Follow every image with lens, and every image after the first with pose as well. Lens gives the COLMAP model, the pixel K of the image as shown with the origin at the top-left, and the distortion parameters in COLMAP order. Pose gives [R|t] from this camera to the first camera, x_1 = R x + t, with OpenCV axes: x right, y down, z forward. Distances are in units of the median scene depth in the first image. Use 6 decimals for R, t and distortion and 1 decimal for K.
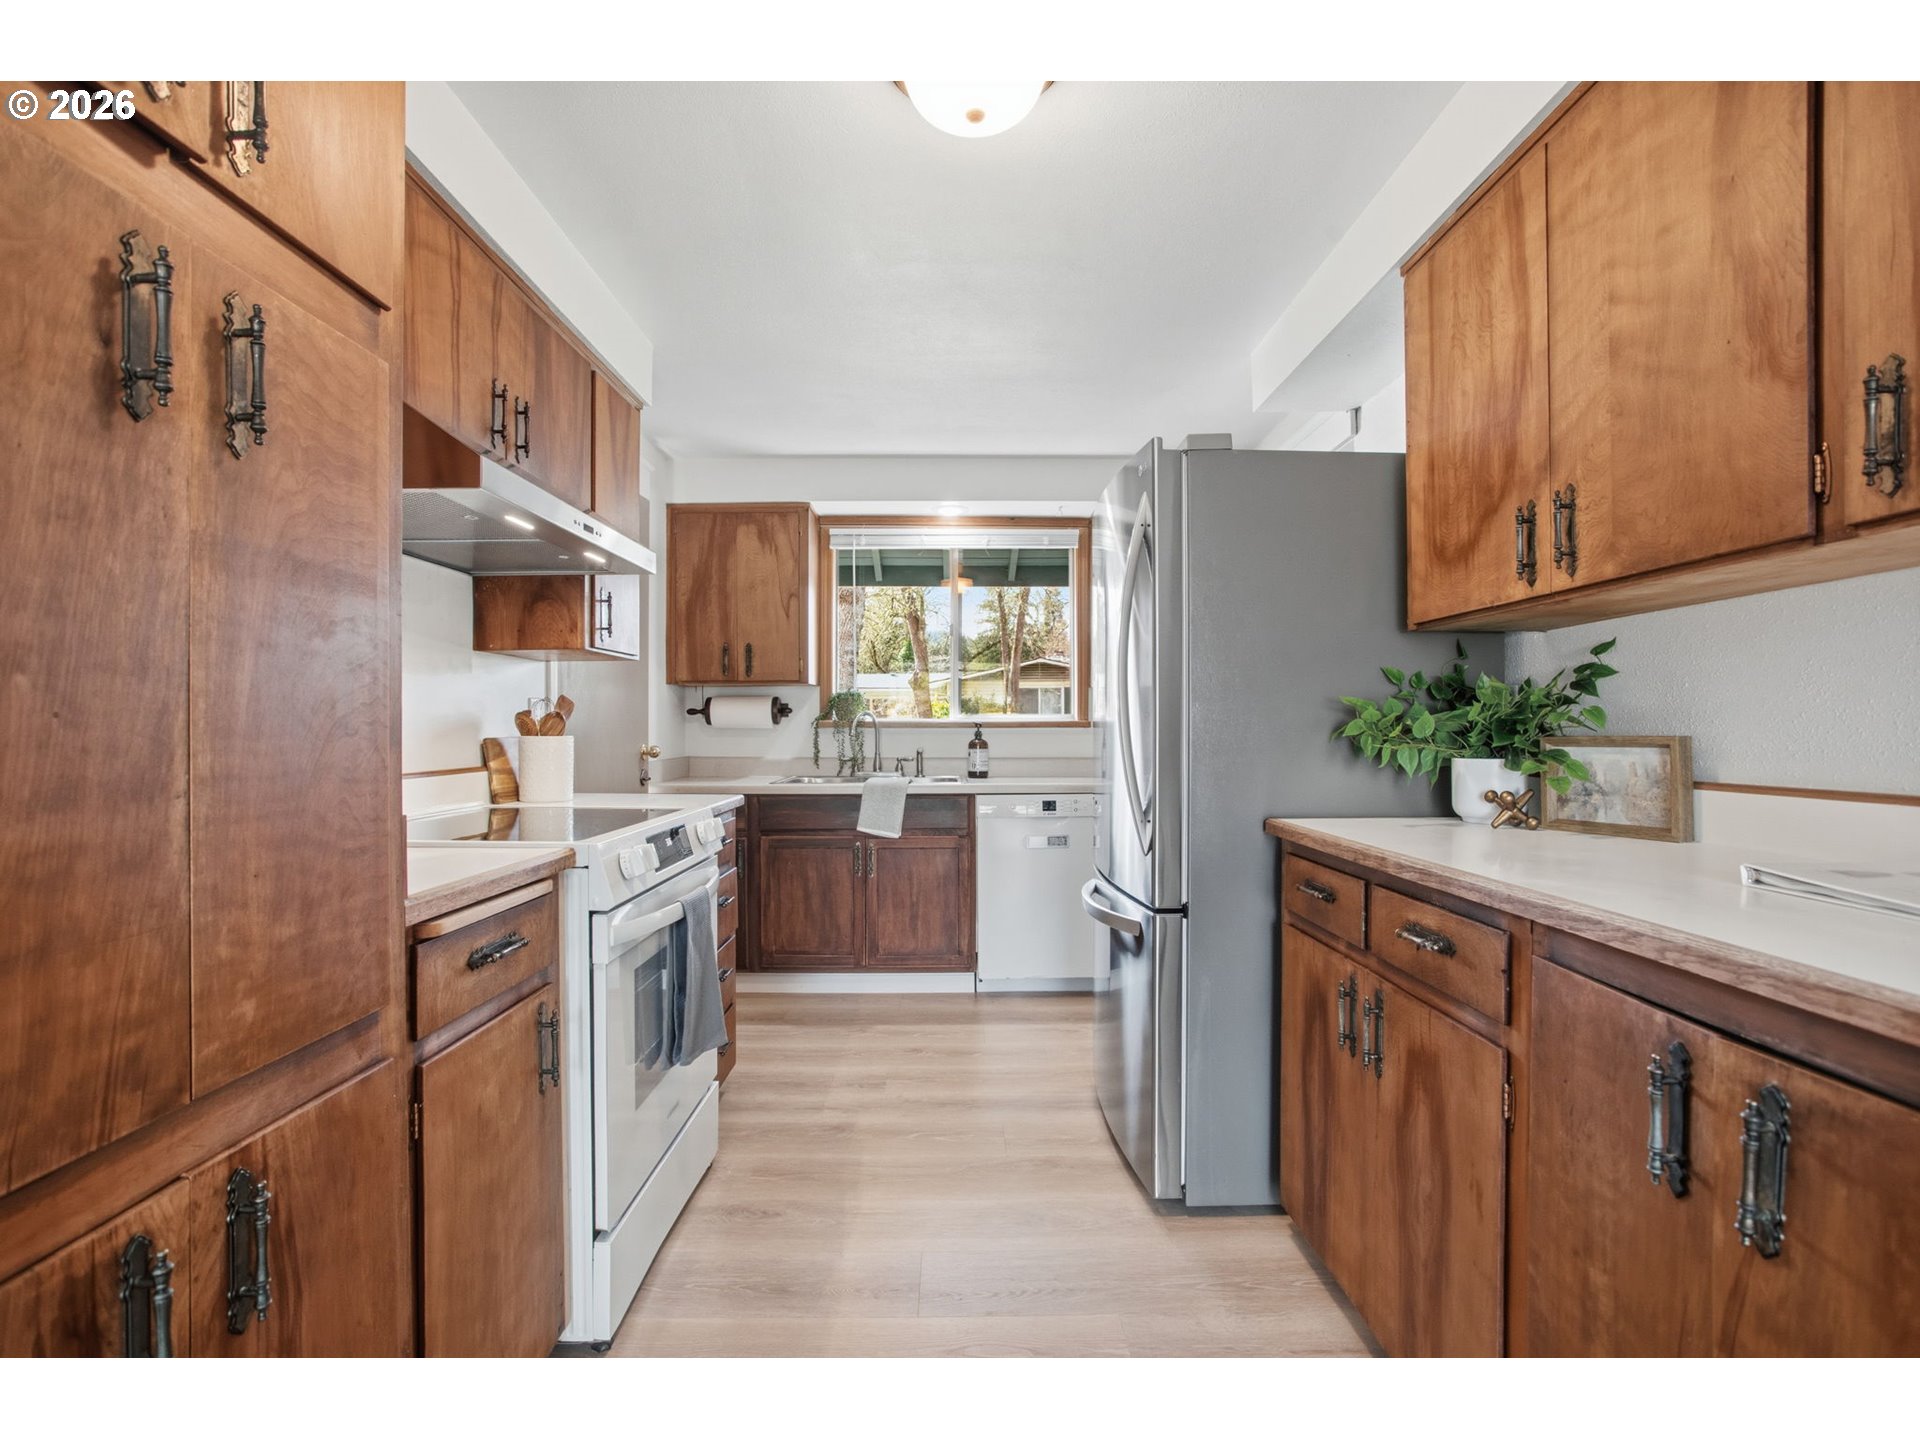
lens RADIAL K [[930.3, 0, 960.0], [0, 930.3, 720.0], [0, 0, 1]] dist [-0.000956, -0.000146]
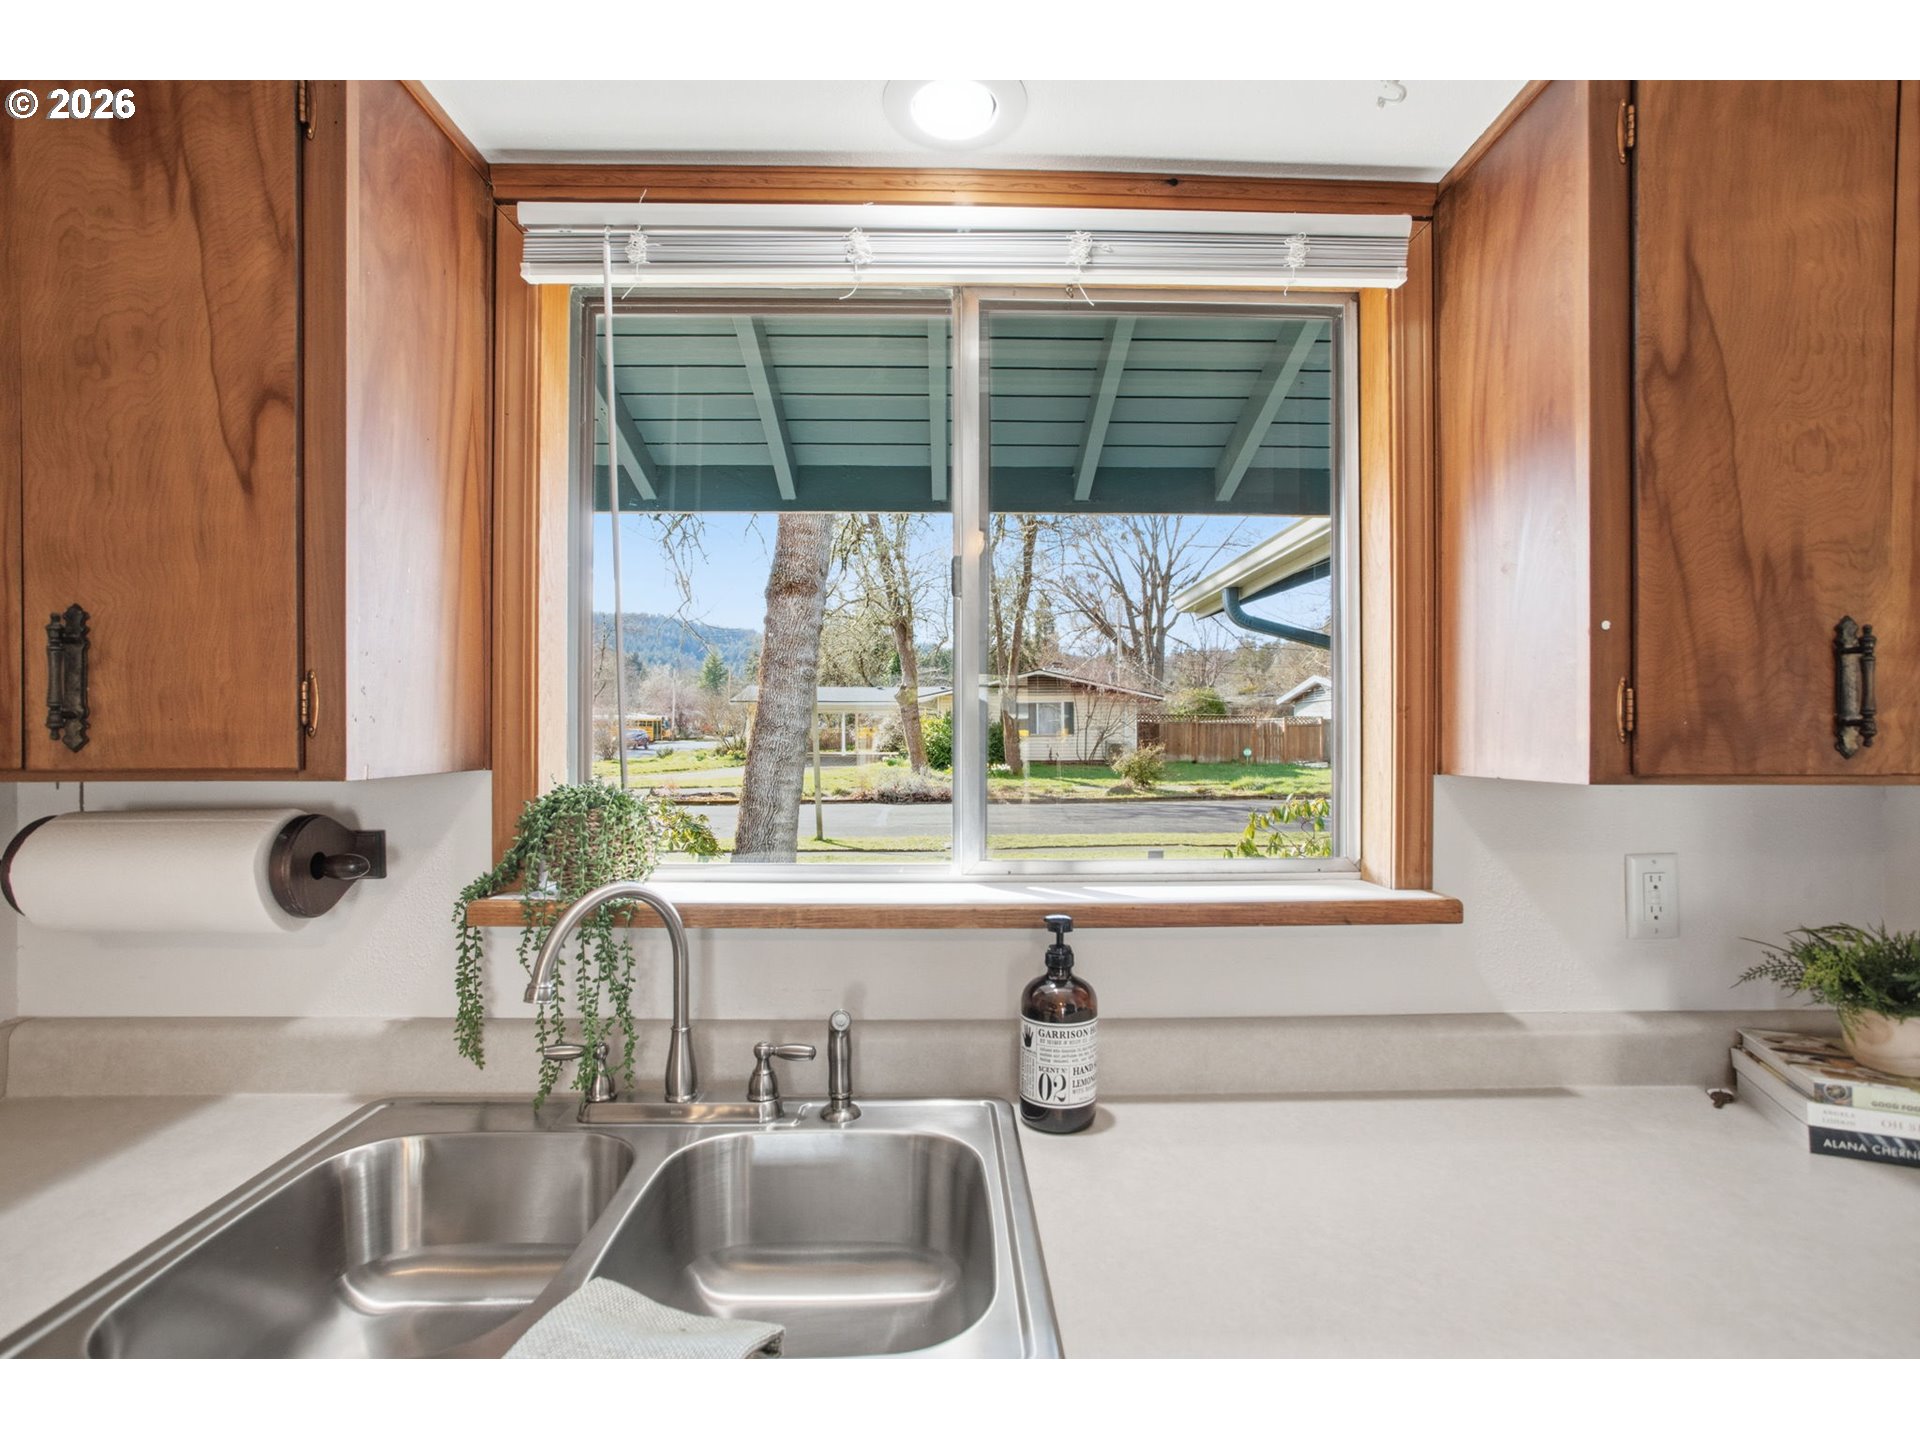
lens RADIAL K [[930.3, 0, 960.0], [0, 930.3, 720.0], [0, 0, 1]] dist [-0.000956, -0.000146]
pose [[0.999942, 0.001409, 0.010699, -0.012516], [-0.001269, 0.999914, -0.013036, -0.051882], [-0.010716, 0.013022, 0.999858, 0.773047]]
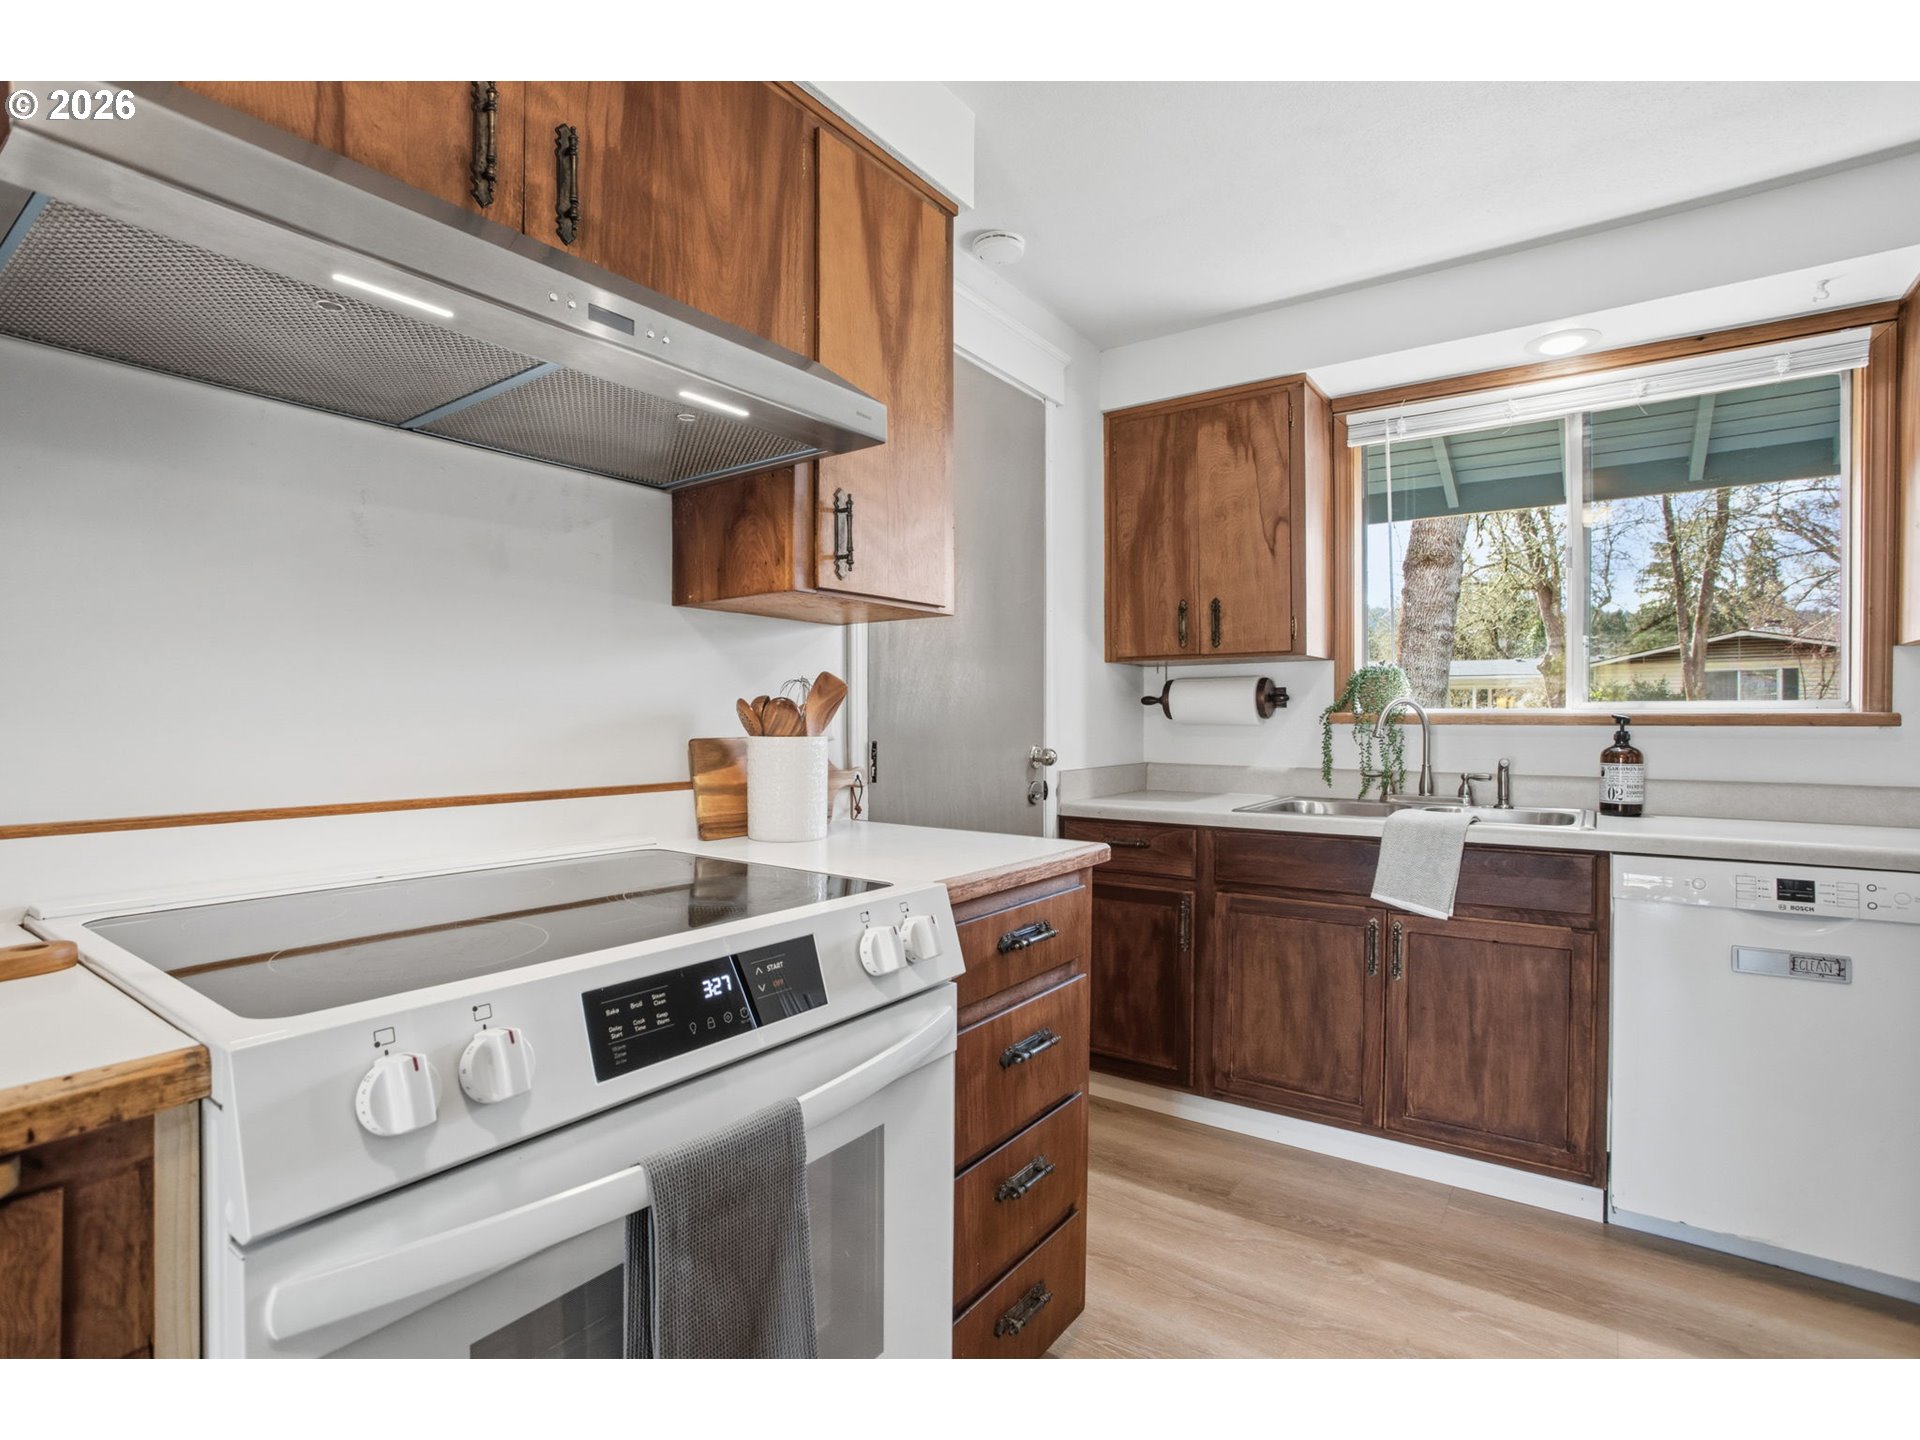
lens RADIAL K [[939.3, 0, 962.3], [0, 939.3, 724.6], [0, 0, 1]] dist [-0.062298, 0.033693]
pose [[0.815133, 0.005895, -0.579245, 0.016534], [0.000912, 0.999934, 0.011461, 0.001346], [0.579274, -0.009871, 0.815073, 0.340742]]
